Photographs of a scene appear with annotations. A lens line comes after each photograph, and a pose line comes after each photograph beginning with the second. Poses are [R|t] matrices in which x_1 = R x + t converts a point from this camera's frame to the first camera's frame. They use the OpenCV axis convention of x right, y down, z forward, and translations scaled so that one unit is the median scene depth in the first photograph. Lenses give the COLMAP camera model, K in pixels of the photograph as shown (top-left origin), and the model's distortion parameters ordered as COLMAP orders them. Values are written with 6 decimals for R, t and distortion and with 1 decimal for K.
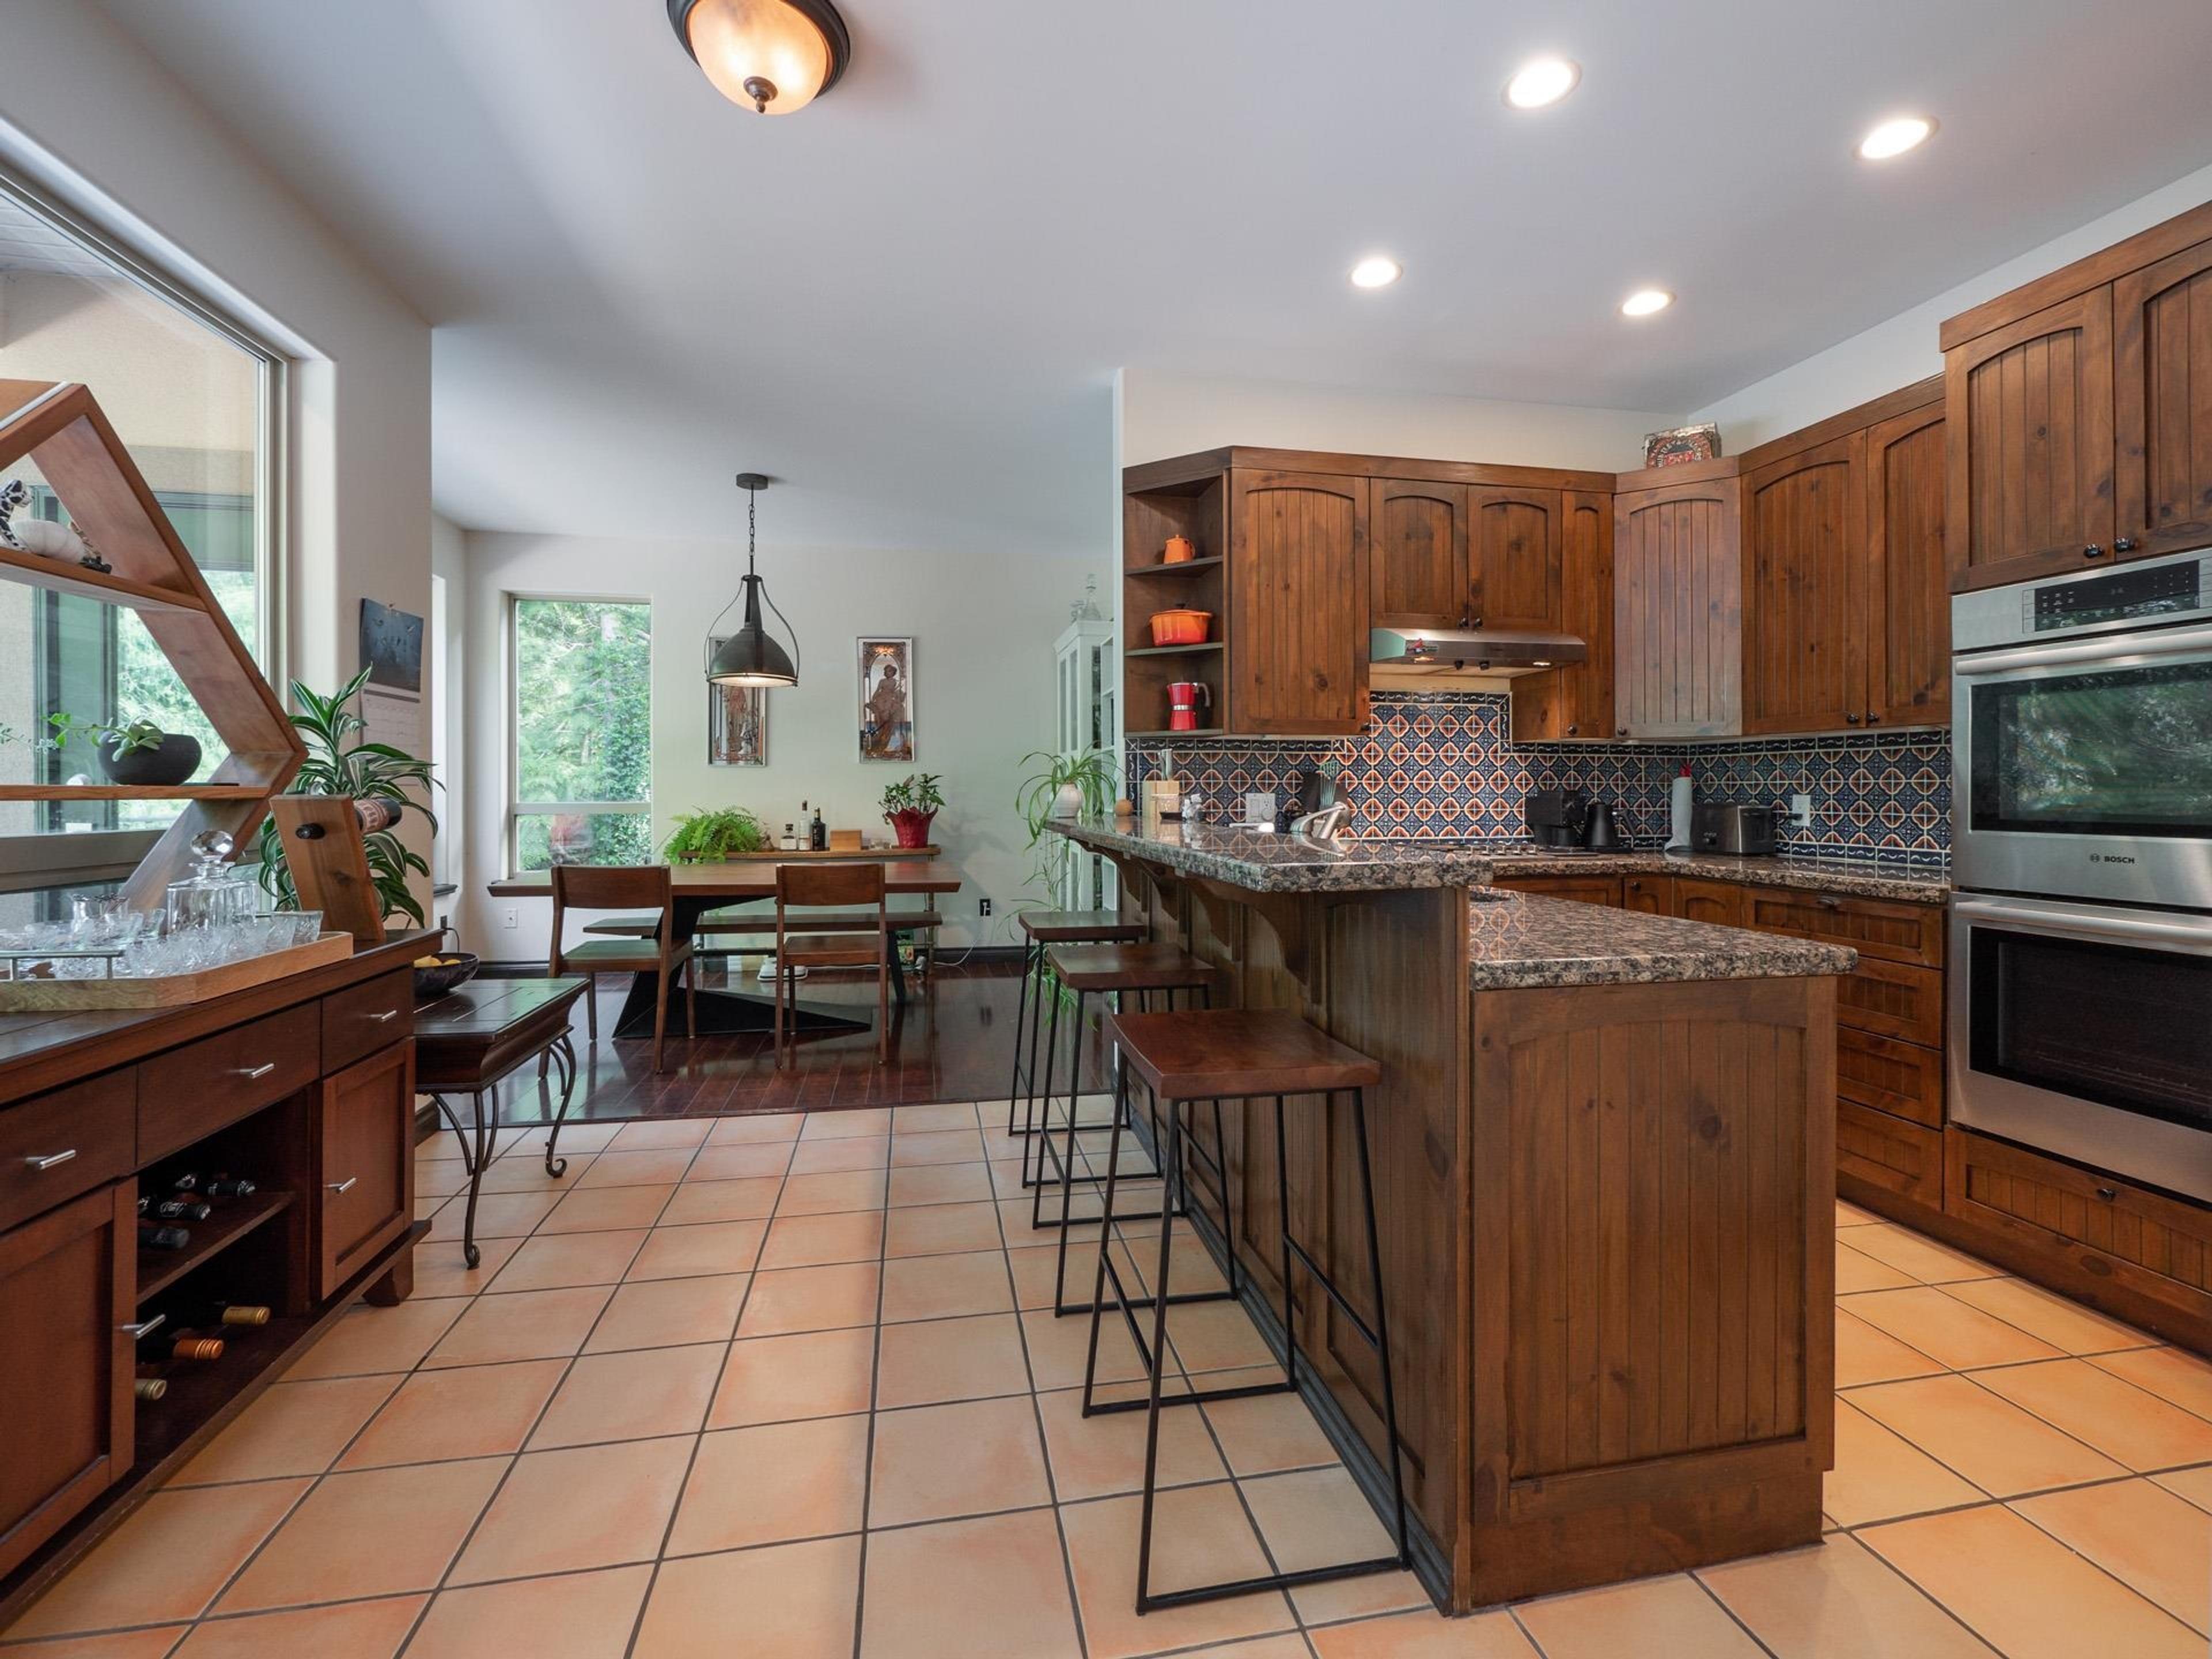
lens RADIAL K [[963.8, 0, 1080.4], [0, 963.8, 787.8], [0, 0, 1]] dist [-0.000987, -0.000718]
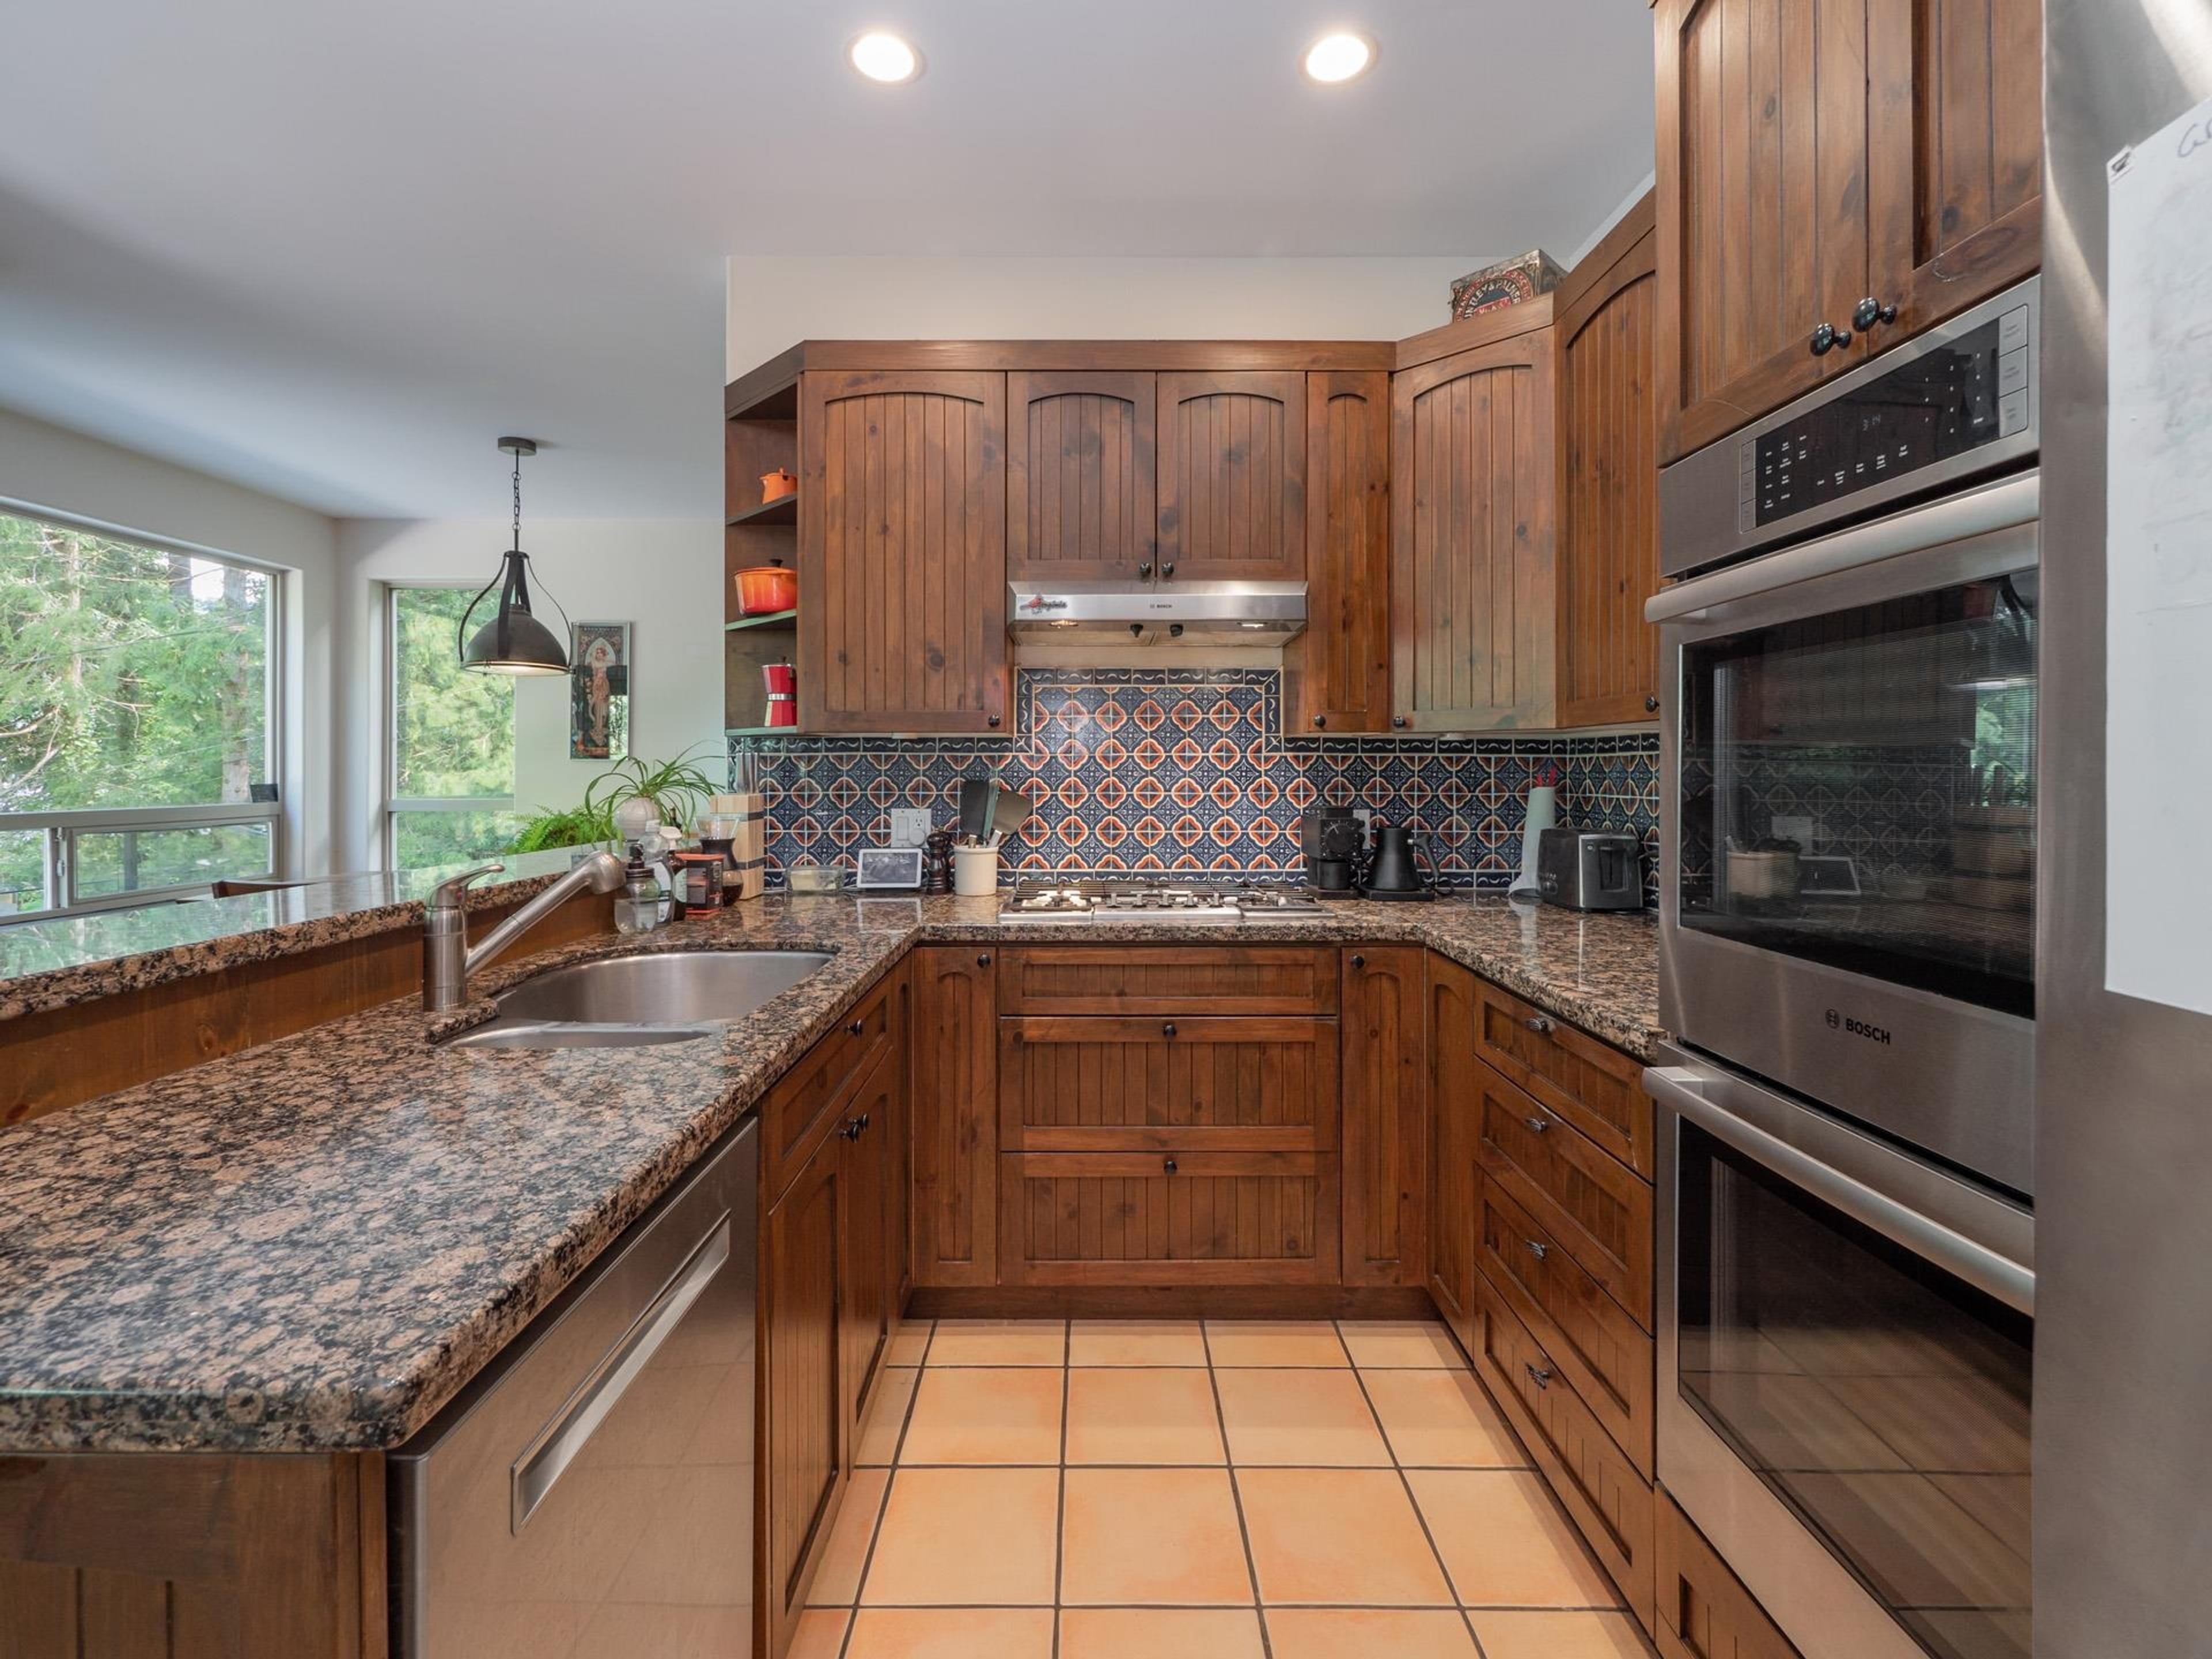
lens RADIAL K [[963.8, 0, 1107.7], [0, 963.8, 766.9], [0, 0, 1]] dist [-0.000987, -0.000718]
pose [[0.982767, -0.000795, -0.184846, 0.494225], [0.000811, 1.000000, 0.000016, -0.027809], [0.184846, -0.000165, 0.982767, 0.303001]]
